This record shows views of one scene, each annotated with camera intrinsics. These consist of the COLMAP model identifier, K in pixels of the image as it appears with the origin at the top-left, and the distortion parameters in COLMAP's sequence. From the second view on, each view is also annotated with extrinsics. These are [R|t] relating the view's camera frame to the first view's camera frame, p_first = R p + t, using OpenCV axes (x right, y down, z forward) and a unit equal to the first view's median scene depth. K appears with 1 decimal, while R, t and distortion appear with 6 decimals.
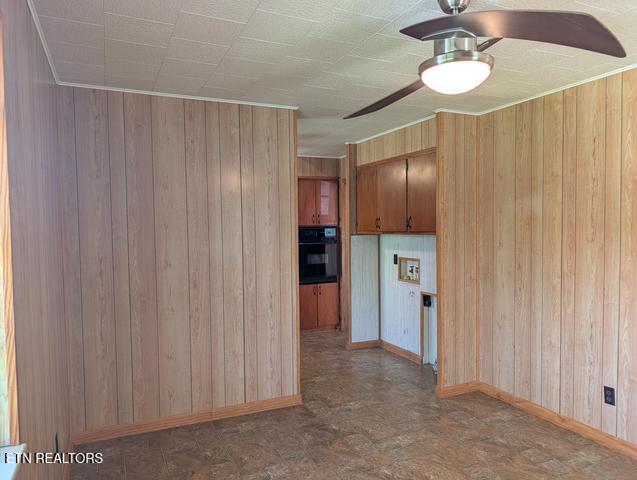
lens RADIAL K [[469.5, 0, 317.1], [0, 469.5, 250.3], [0, 0, 1]] dist [0.103476, -0.000664]
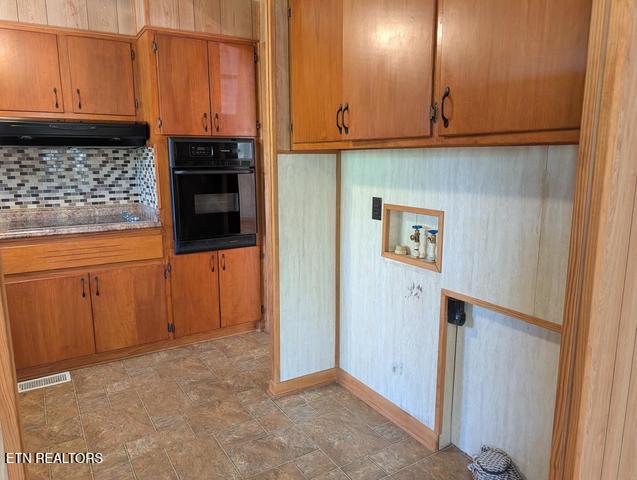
lens RADIAL K [[469.5, 0, 317.1], [0, 469.5, 250.3], [0, 0, 1]] dist [0.103476, -0.000664]
pose [[0.992002, -0.013162, 0.125535, 0.051366], [-0.004788, 0.989908, 0.141628, -0.004780], [-0.126132, -0.141097, 0.981928, 0.541050]]
